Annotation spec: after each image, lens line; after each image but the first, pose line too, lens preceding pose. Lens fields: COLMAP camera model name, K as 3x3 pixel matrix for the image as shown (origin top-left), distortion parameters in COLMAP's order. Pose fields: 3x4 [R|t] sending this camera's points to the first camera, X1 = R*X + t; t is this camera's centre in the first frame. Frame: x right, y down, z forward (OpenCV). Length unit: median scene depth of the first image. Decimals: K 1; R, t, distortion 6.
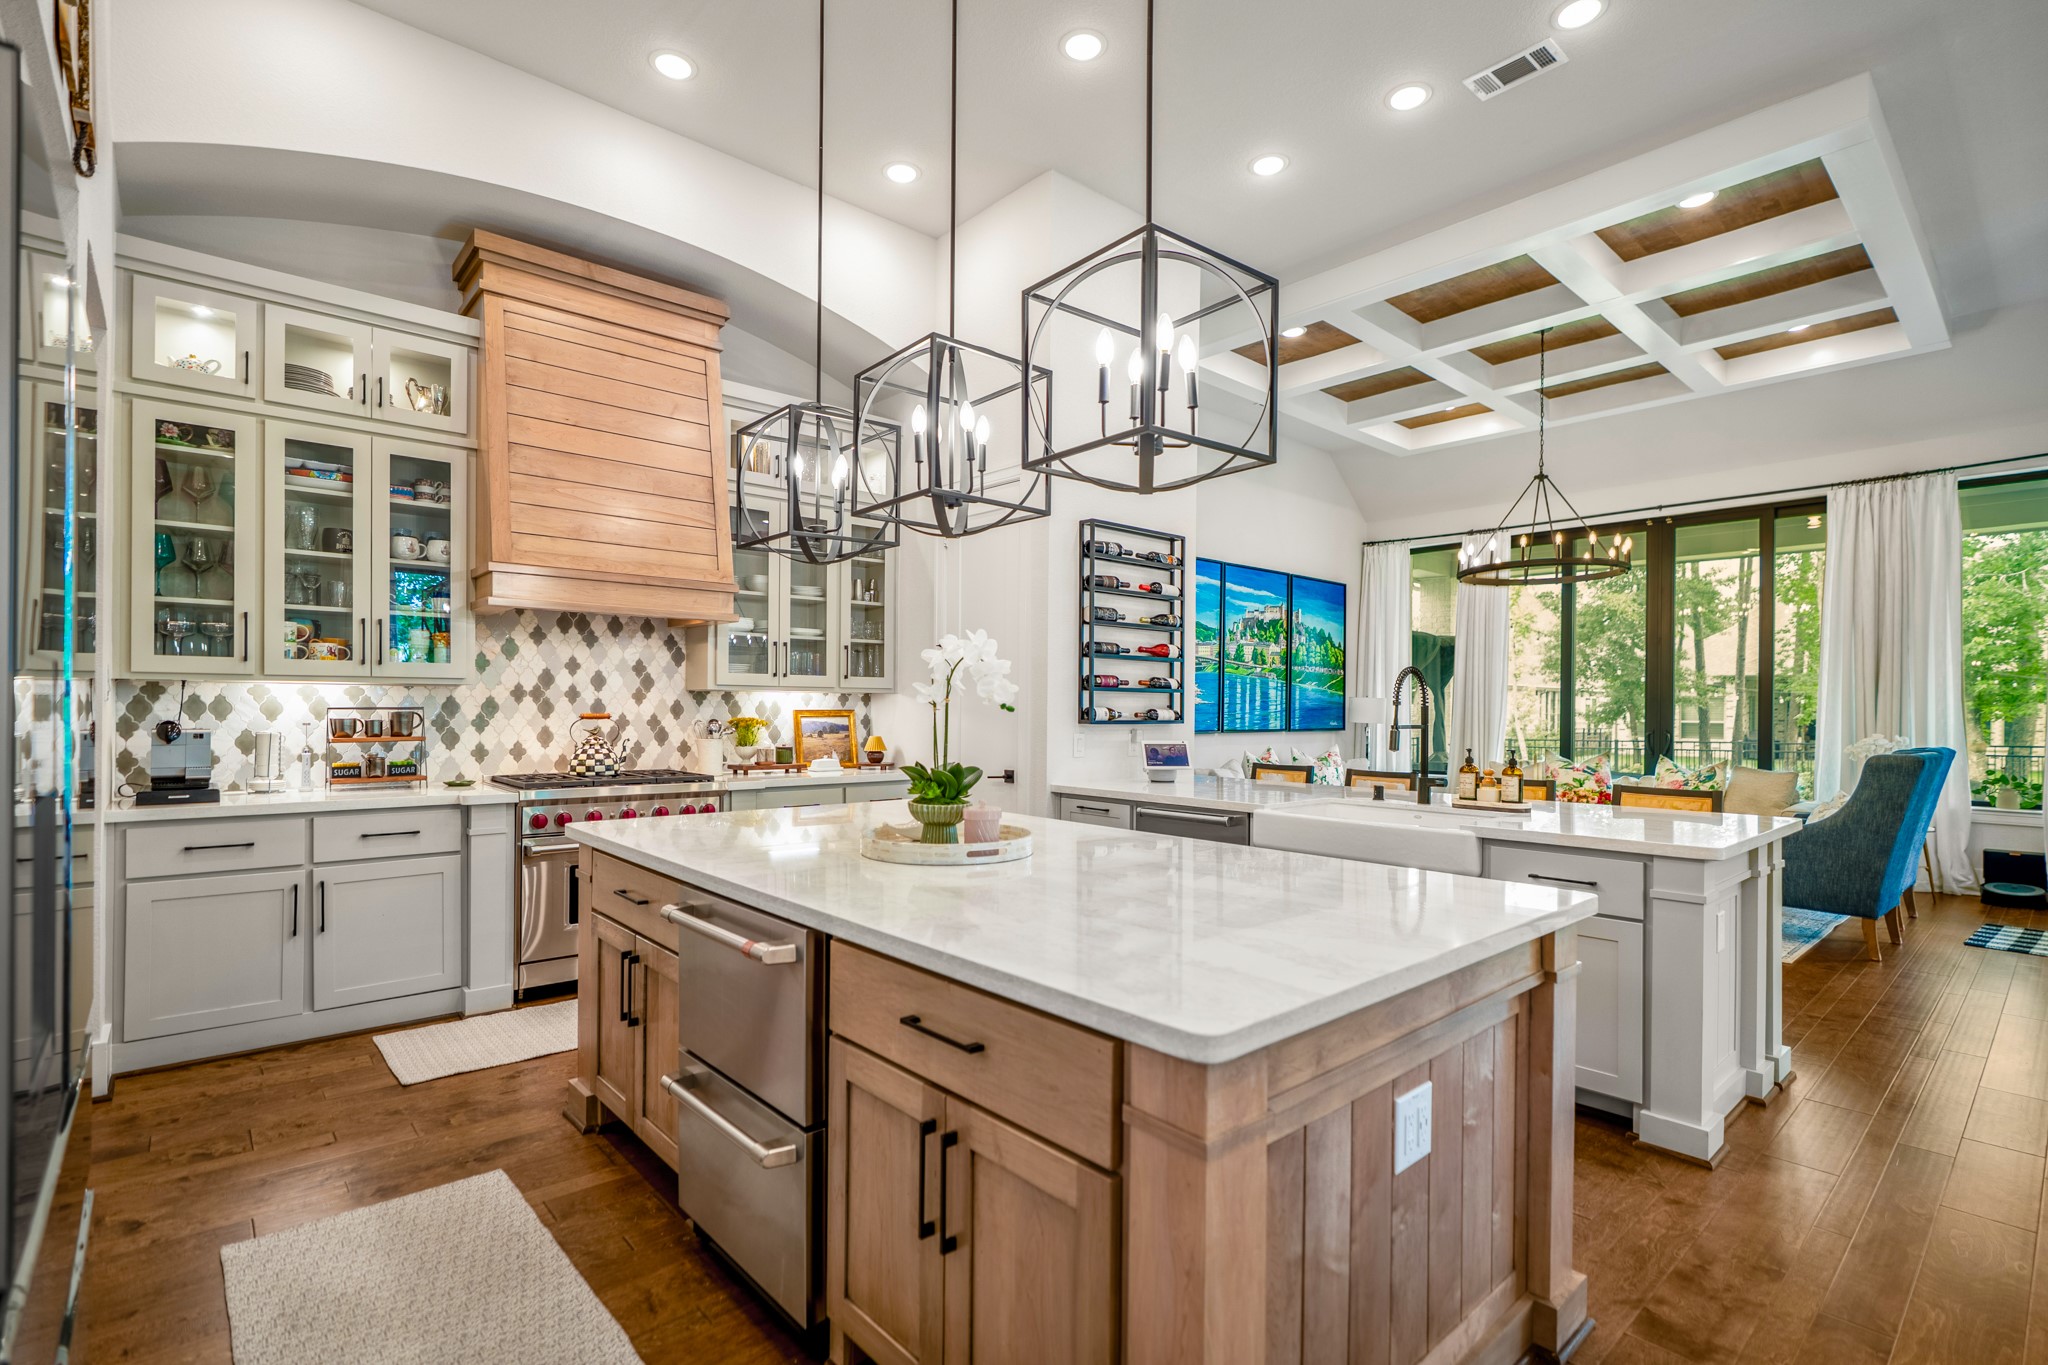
lens RADIAL K [[949.7, 0, 1015.7], [0, 949.7, 707.9], [0, 0, 1]] dist [-0.005376, 0.002394]
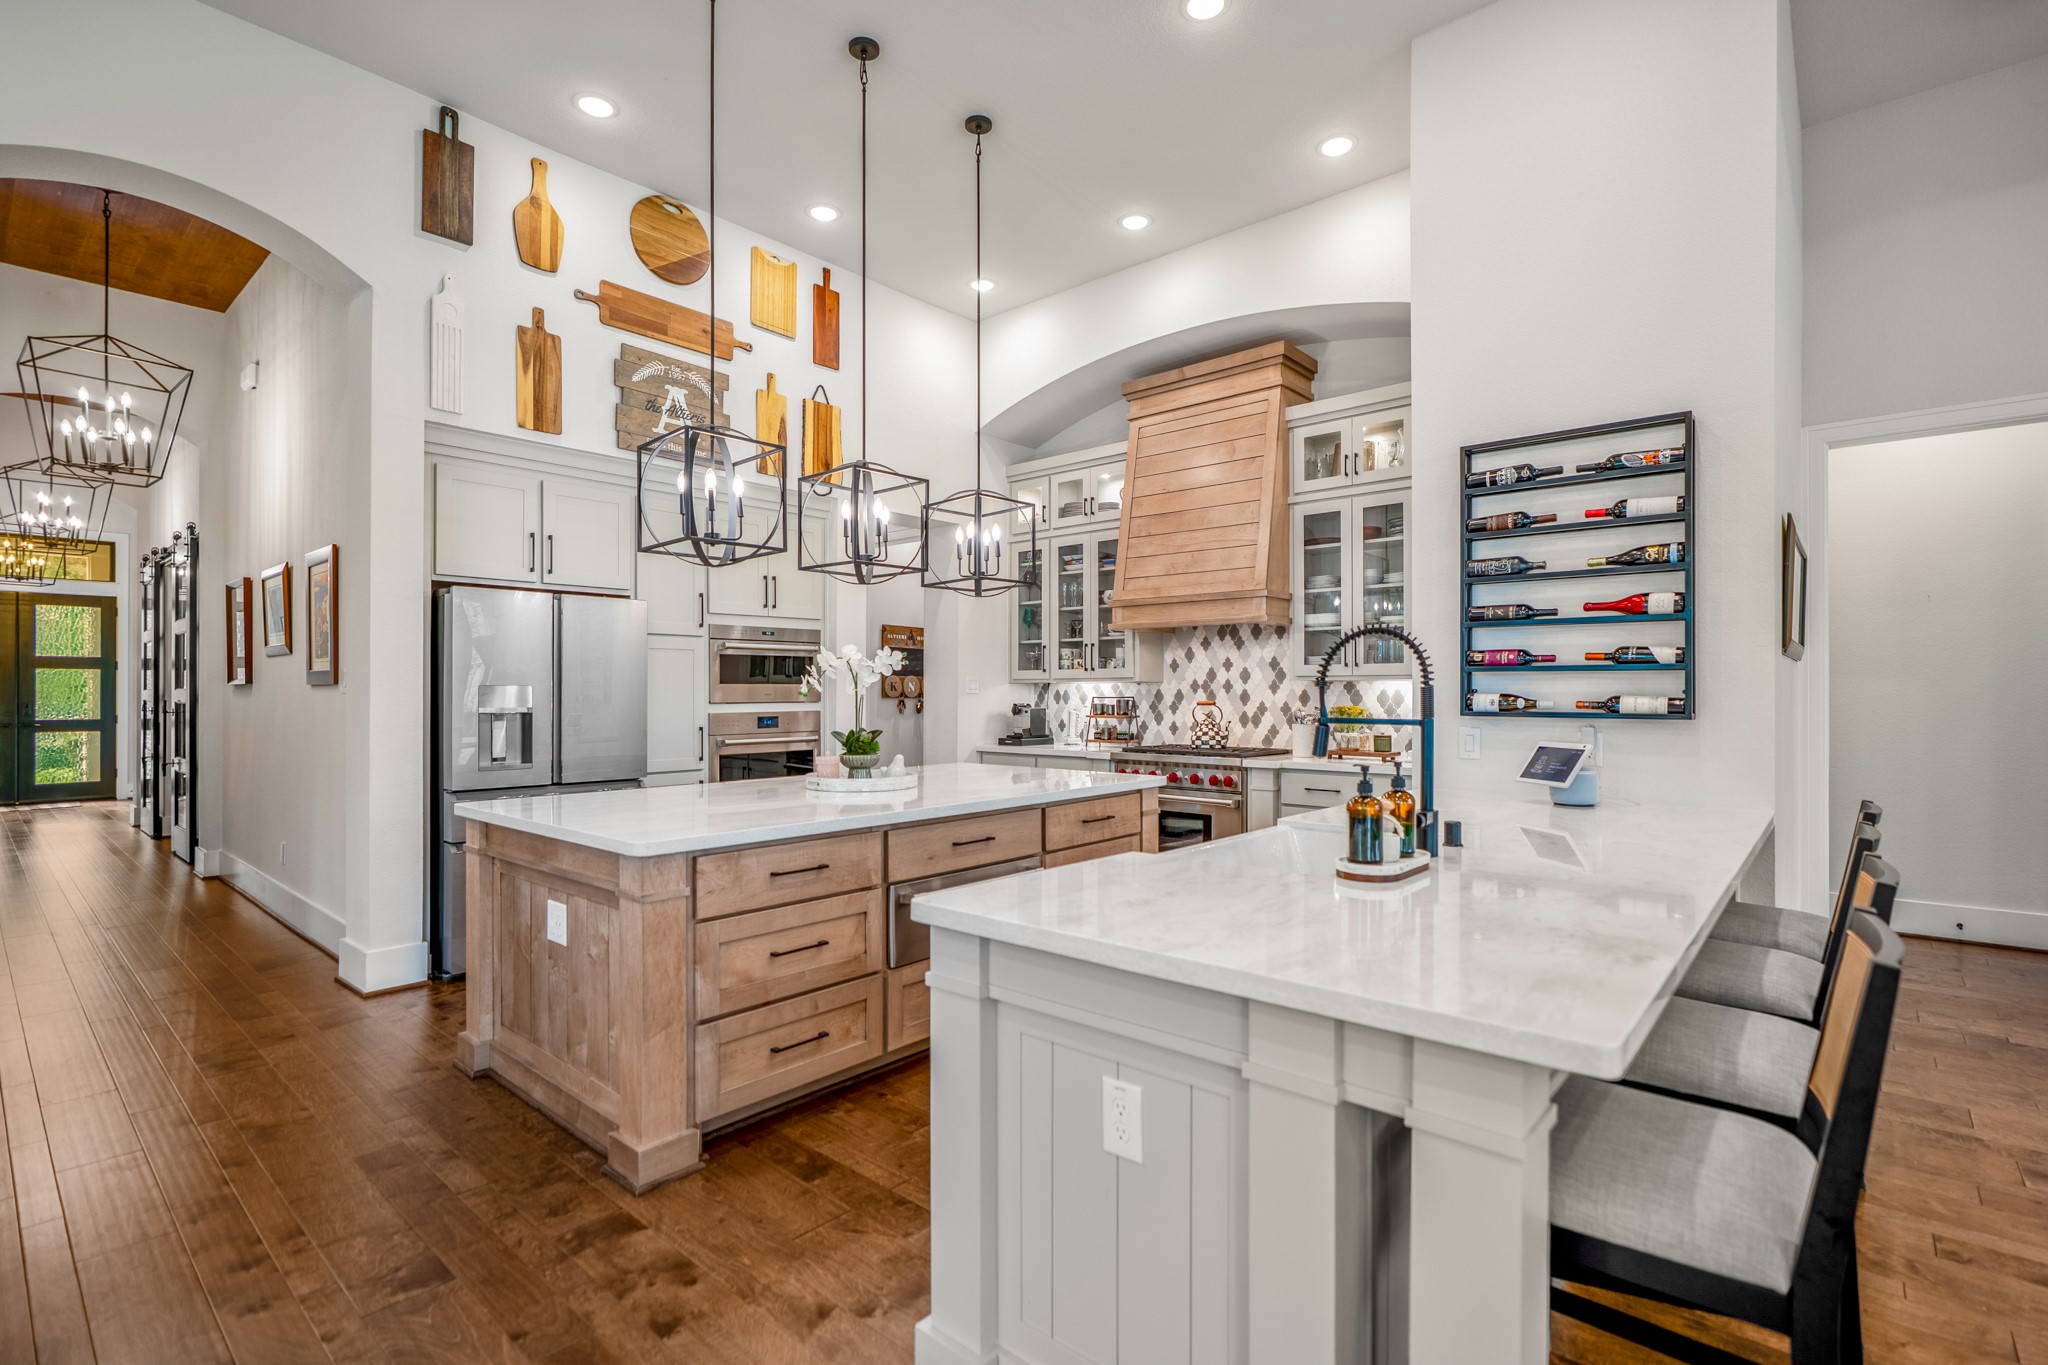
lens RADIAL K [[949.7, 0, 1035.4], [0, 949.7, 690.9], [0, 0, 1]] dist [-0.005376, 0.002394]
pose [[0.141362, -0.010206, -0.989905, 0.782639], [-0.001233, 0.999944, -0.010485, 0.005655], [0.989957, 0.002703, 0.141342, 0.549469]]
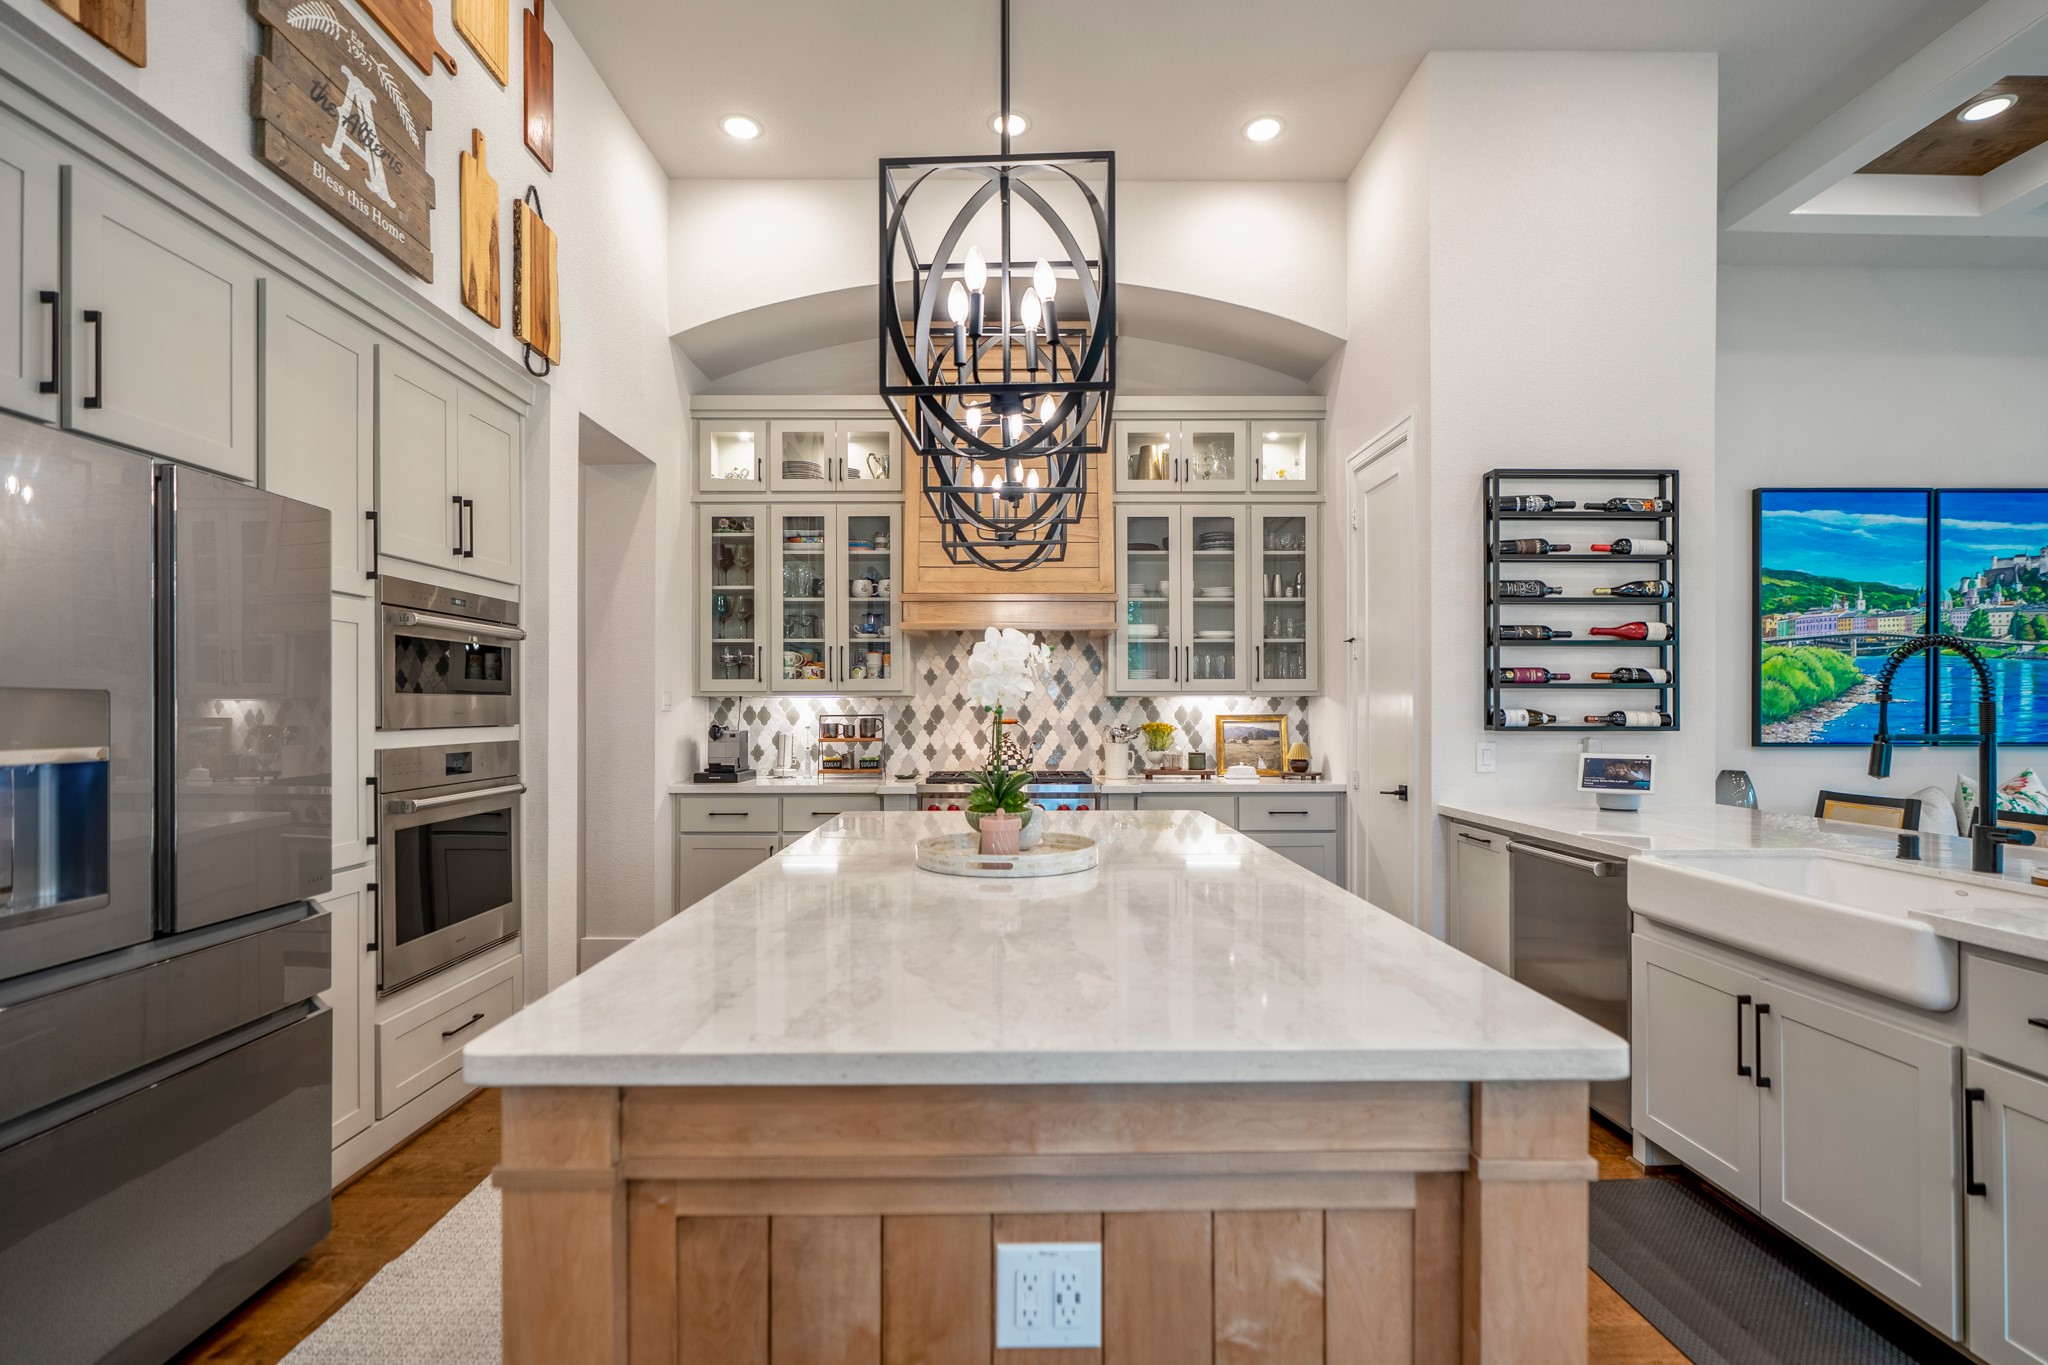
lens RADIAL K [[949.7, 0, 1025.0], [0, 949.7, 712.3], [0, 0, 1]] dist [-0.005376, 0.002394]
pose [[0.760485, -0.007612, -0.649311, 0.290910], [0.006249, 0.999971, -0.004403, 0.002761], [0.649325, -0.000709, 0.760510, 0.150156]]
